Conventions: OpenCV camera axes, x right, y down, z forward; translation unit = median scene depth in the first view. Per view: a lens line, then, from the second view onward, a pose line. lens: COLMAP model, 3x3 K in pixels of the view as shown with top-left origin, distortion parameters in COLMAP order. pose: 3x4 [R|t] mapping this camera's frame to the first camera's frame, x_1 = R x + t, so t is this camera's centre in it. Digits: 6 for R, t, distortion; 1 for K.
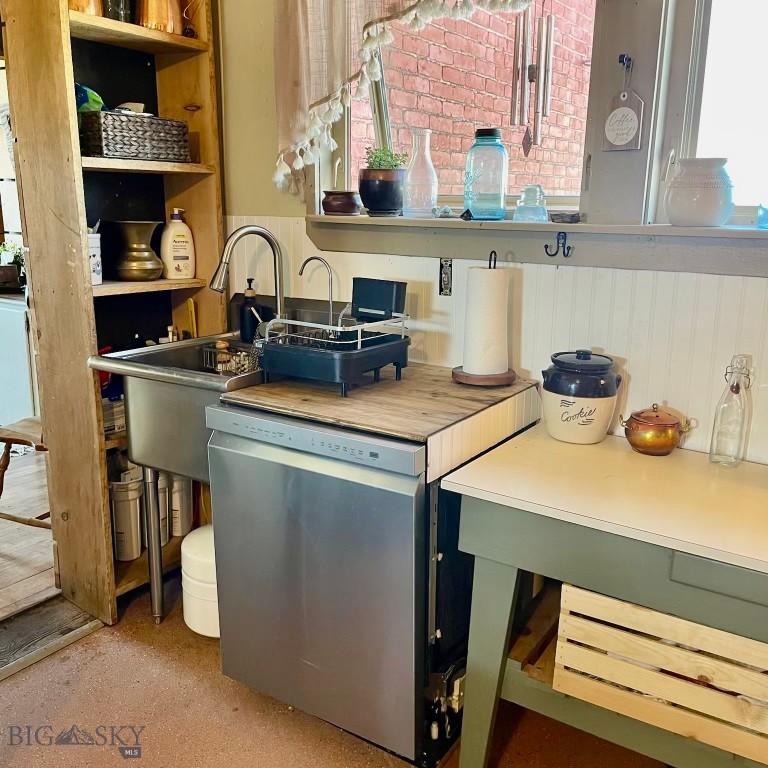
lens RADIAL K [[762.3, 0, 384.8], [0, 762.3, 395.6], [0, 0, 1]] dist [0.093159, -0.139357]
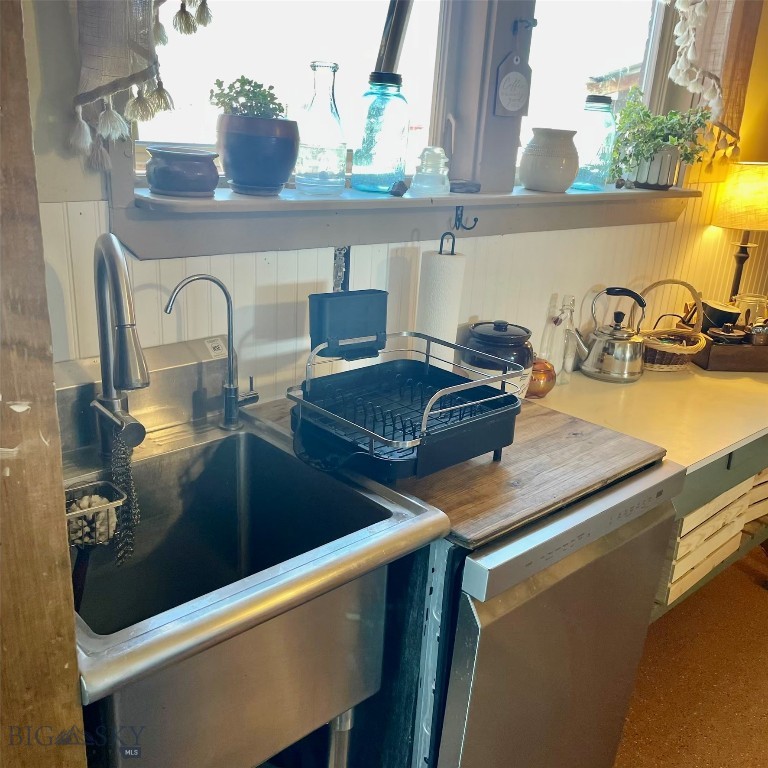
lens RADIAL K [[762.3, 0, 384.8], [0, 762.3, 395.6], [0, 0, 1]] dist [0.093159, -0.139357]
pose [[0.257801, -0.327652, 0.908946, -0.678274], [0.183857, 0.940192, 0.286768, -0.267165], [-0.948544, 0.093187, 0.302624, 0.805542]]
